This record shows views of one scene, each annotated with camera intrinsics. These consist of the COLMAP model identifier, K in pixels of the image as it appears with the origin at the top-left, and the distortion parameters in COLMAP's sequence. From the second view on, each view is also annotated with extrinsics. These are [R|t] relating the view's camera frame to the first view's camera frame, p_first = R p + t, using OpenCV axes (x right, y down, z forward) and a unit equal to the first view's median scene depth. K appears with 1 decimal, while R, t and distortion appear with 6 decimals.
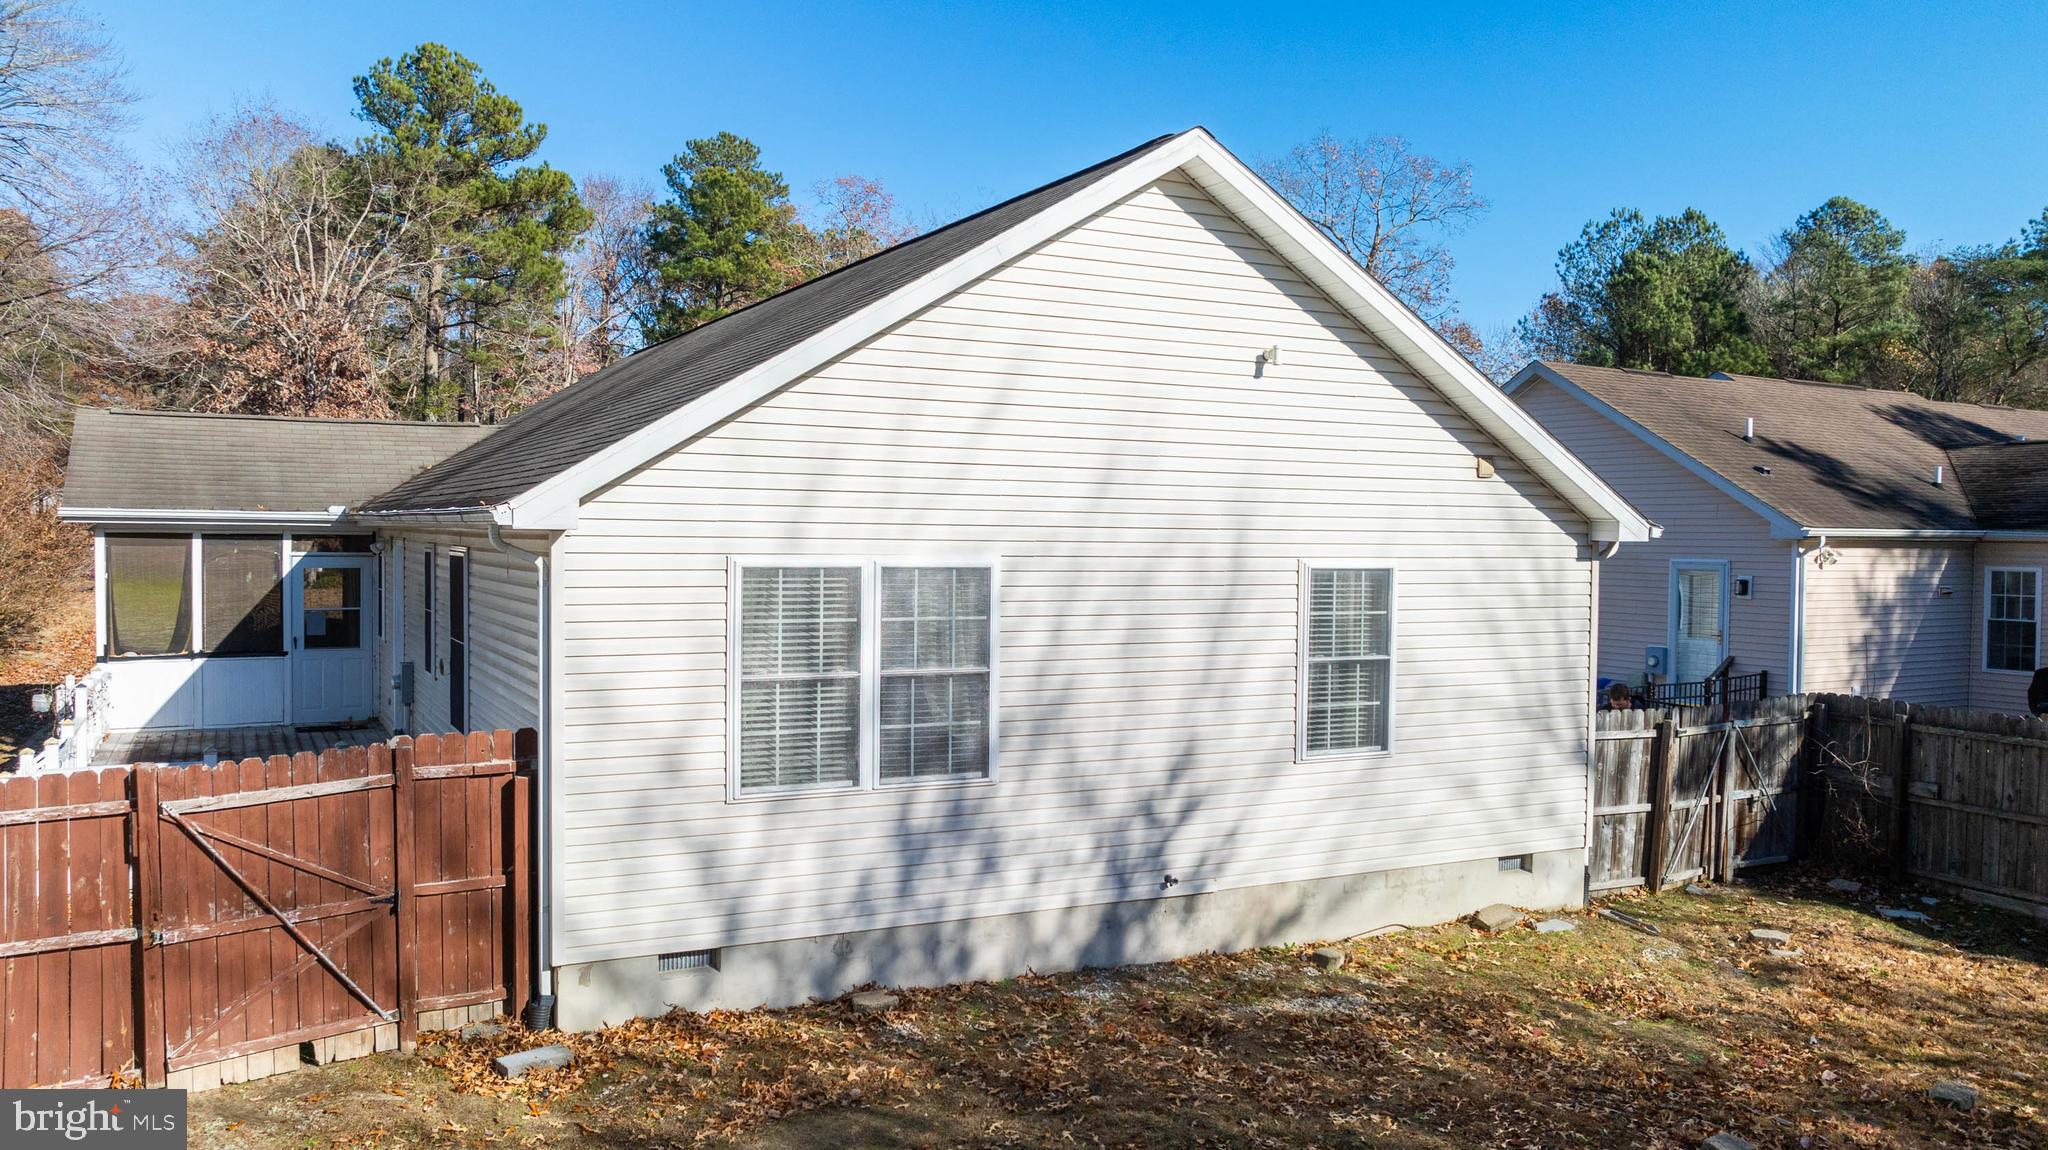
lens RADIAL K [[1535.9, 0, 1013.0], [0, 1535.9, 585.6], [0, 0, 1]] dist [-0.018197, -0.008144]
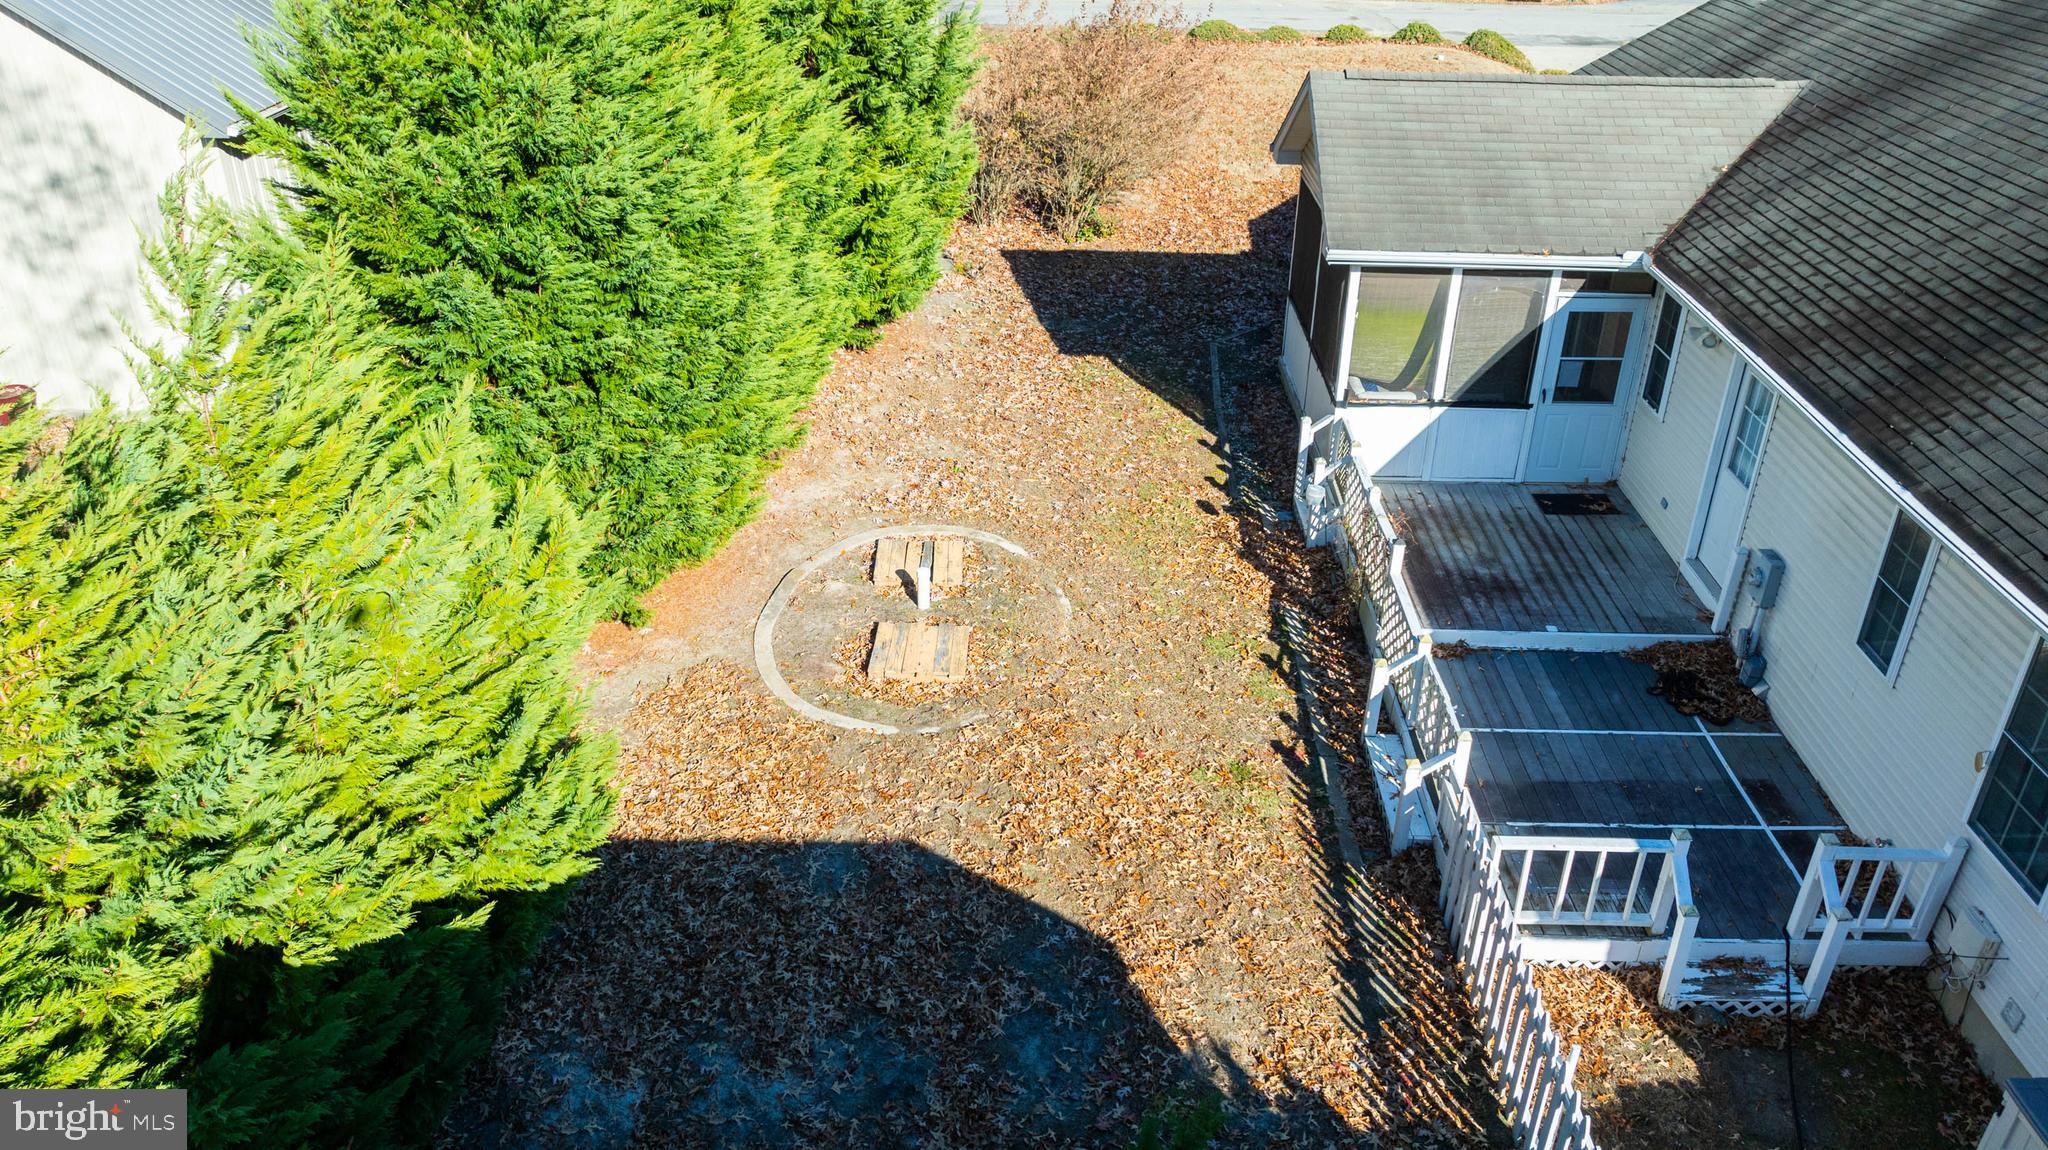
lens RADIAL K [[1535.9, 0, 972.7], [0, 1535.9, 577.6], [0, 0, 1]] dist [-0.018197, -0.008144]
pose [[0.856785, 0.238455, -0.457229, -0.329283], [-0.004684, 0.890226, 0.455495, -0.257855], [0.515652, -0.388119, 0.763850, 0.150752]]
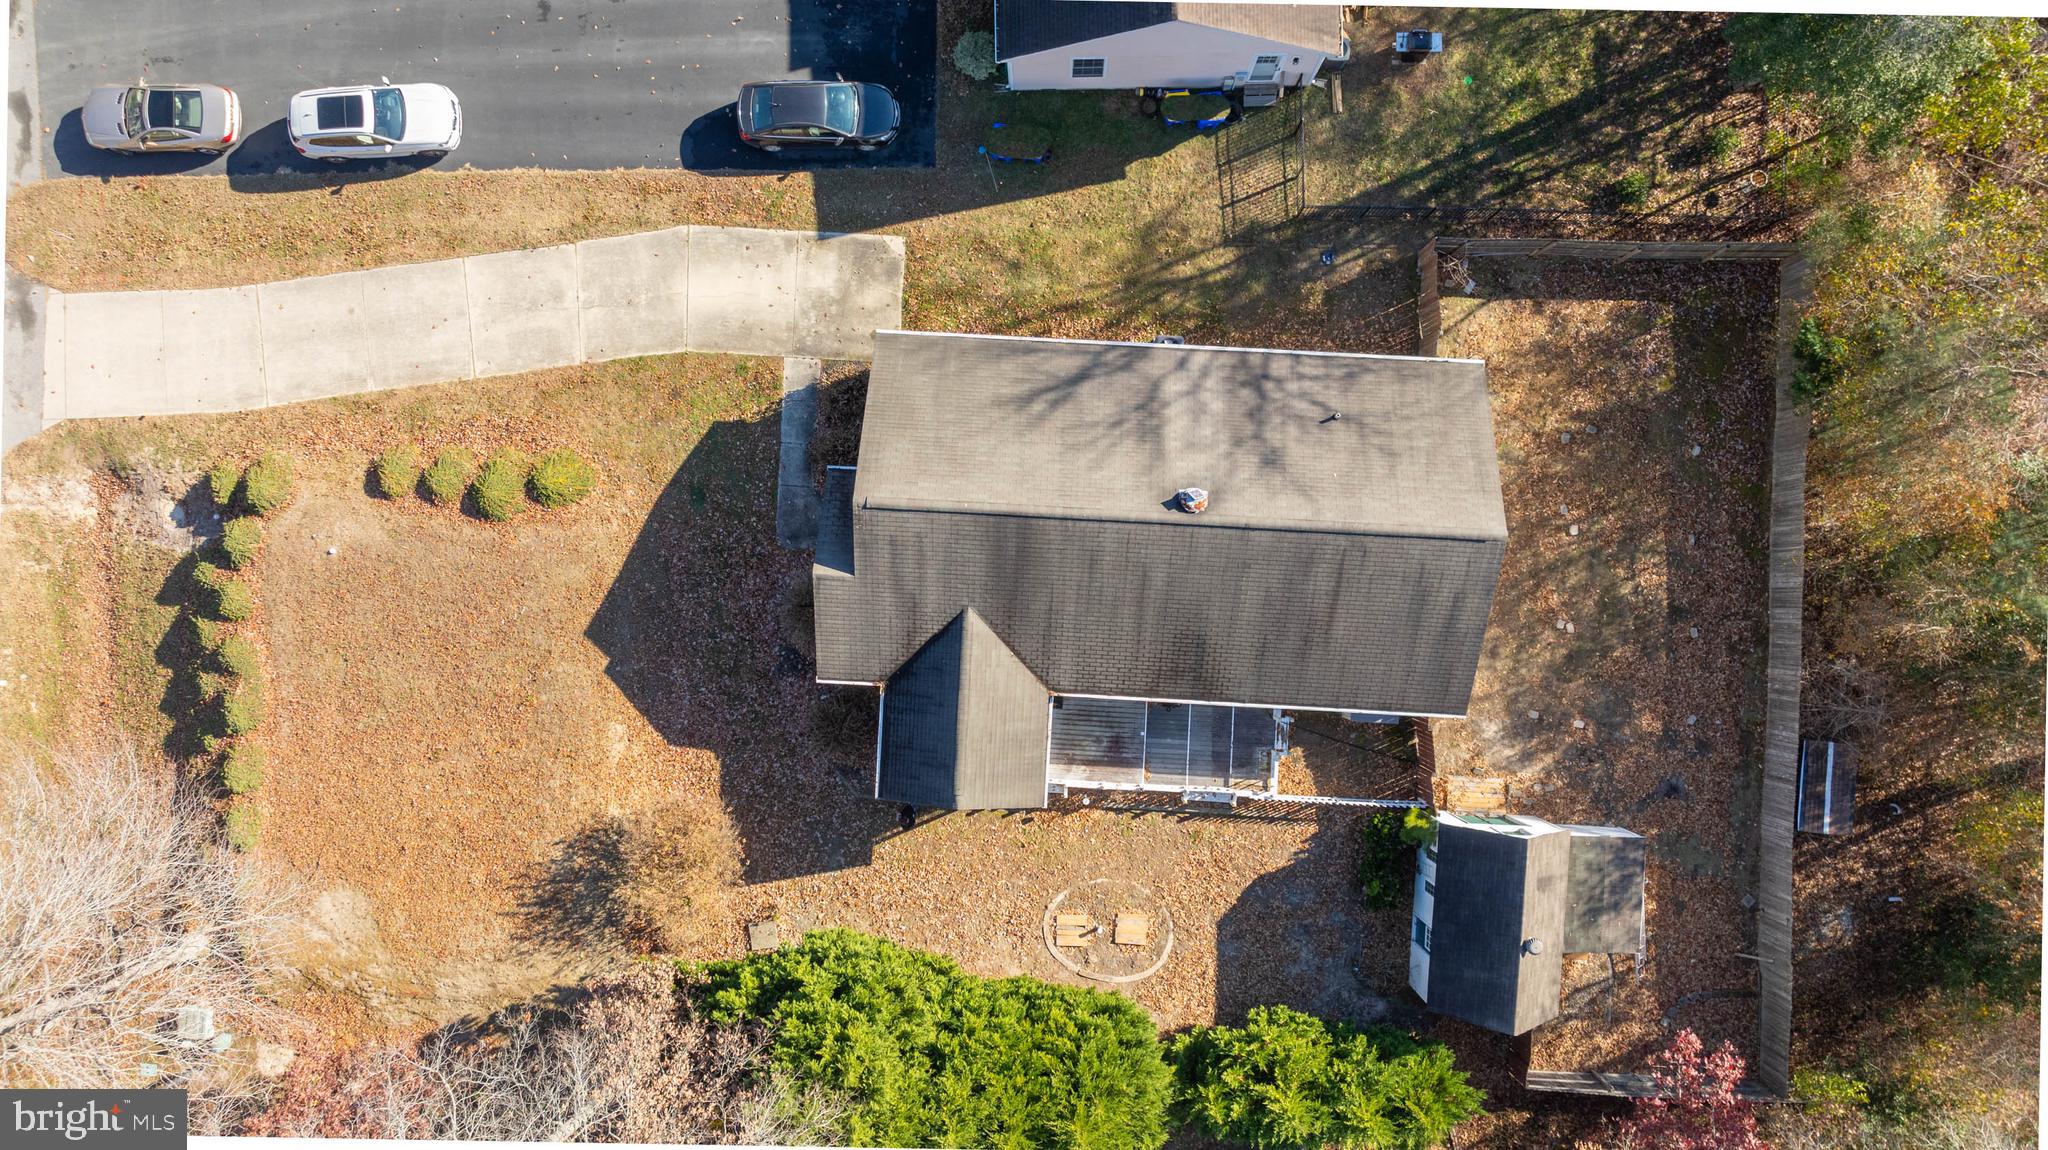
lens RADIAL K [[1439.5, 0, 1009.1], [0, 1439.5, 571.9], [0, 0, 1]] dist [-0.026789, 0.032039]
pose [[0.520597, -0.853589, -0.019085, -0.275186], [0.052637, 0.009776, 0.998566, -2.113160], [-0.852179, -0.520855, 0.050020, 1.036661]]
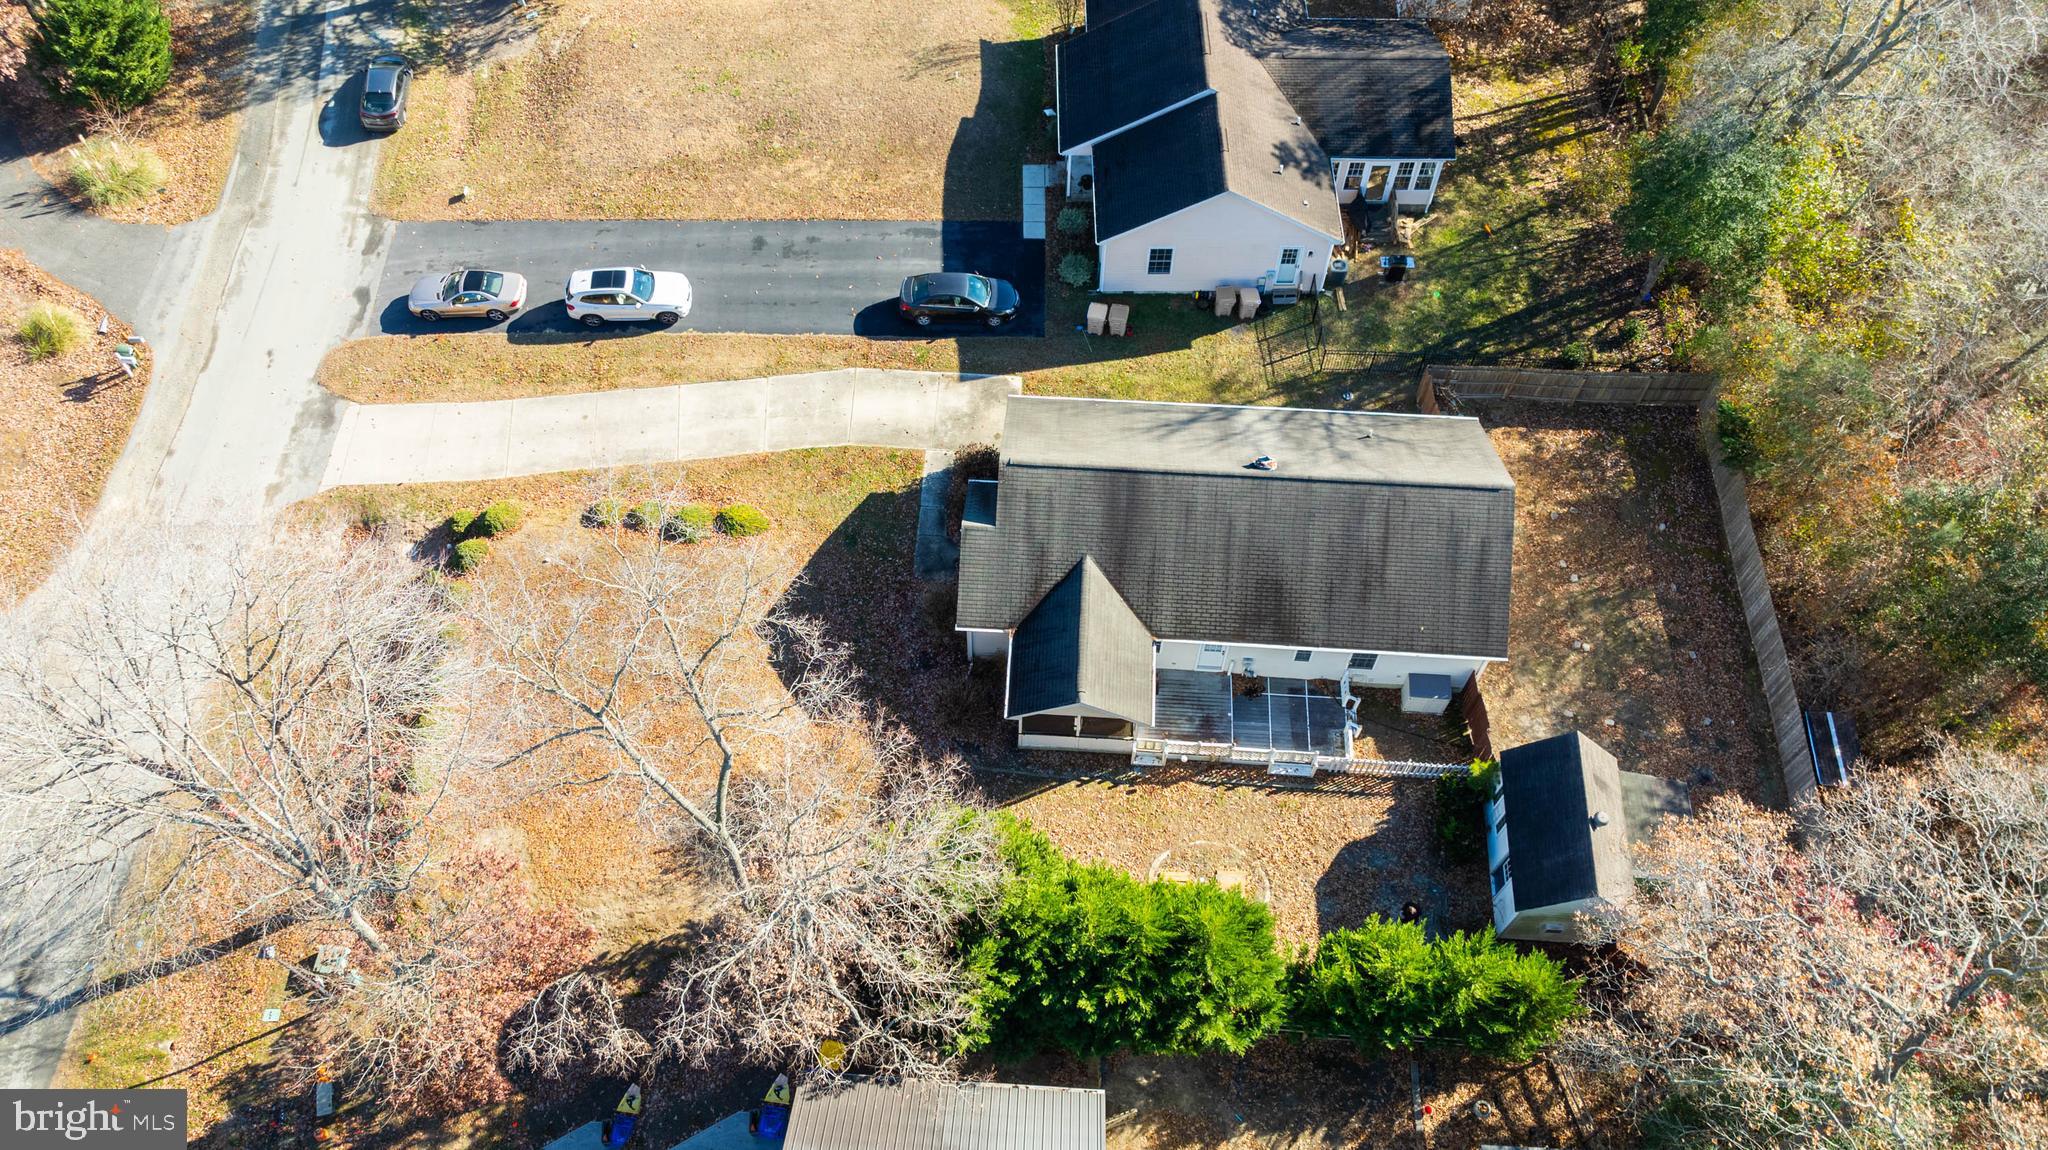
lens RADIAL K [[1535.9, 0, 993.6], [0, 1535.9, 594.6], [0, 0, 1]] dist [-0.018197, -0.008144]
pose [[0.533924, -0.731953, 0.423284, -1.623665], [0.038591, 0.521187, 0.852570, -2.315573], [-0.844651, -0.438873, 0.306521, 0.463461]]
